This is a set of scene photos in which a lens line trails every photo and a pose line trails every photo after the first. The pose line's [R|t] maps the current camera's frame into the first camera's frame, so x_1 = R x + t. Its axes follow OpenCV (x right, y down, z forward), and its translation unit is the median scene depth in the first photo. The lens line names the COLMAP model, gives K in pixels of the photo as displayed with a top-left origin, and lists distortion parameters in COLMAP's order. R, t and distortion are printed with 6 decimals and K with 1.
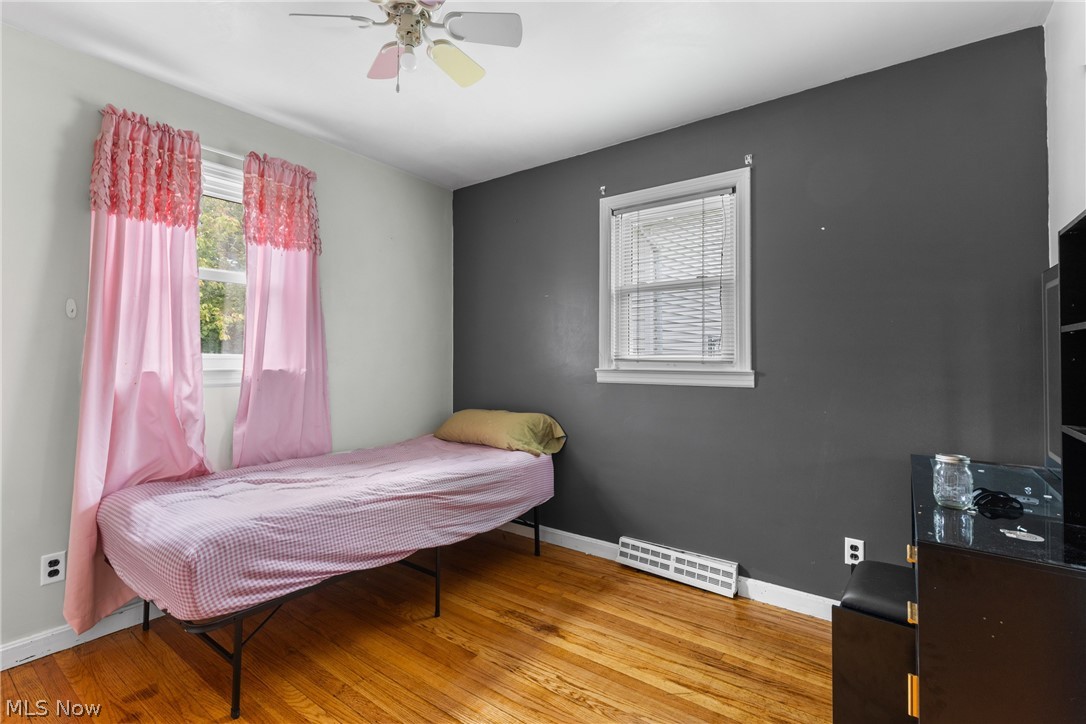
lens RADIAL K [[499.2, 0, 540.3], [0, 499.2, 359.9], [0, 0, 1]] dist [-0.004737, 0.000047]
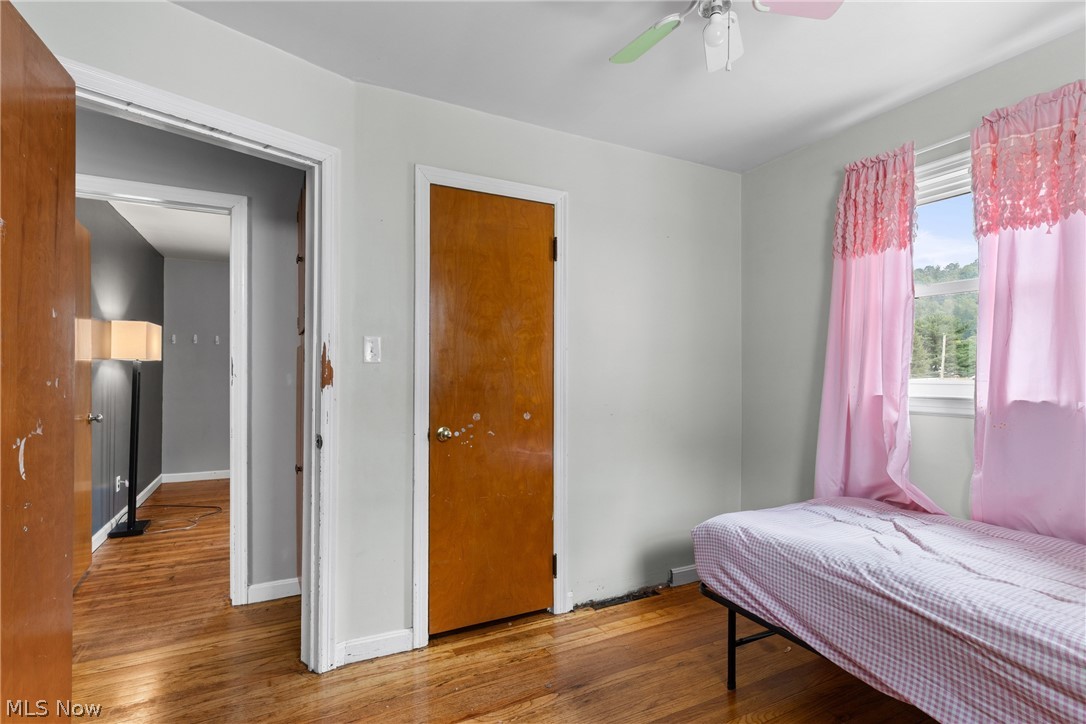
lens RADIAL K [[499.2, 0, 536.4], [0, 499.2, 372.0], [0, 0, 1]] dist [-0.004737, 0.000047]
pose [[-0.430387, -0.008404, -0.902605, 0.468515], [-0.005940, 0.999961, -0.006478, -0.014058], [0.902625, 0.002574, -0.430420, 0.789527]]
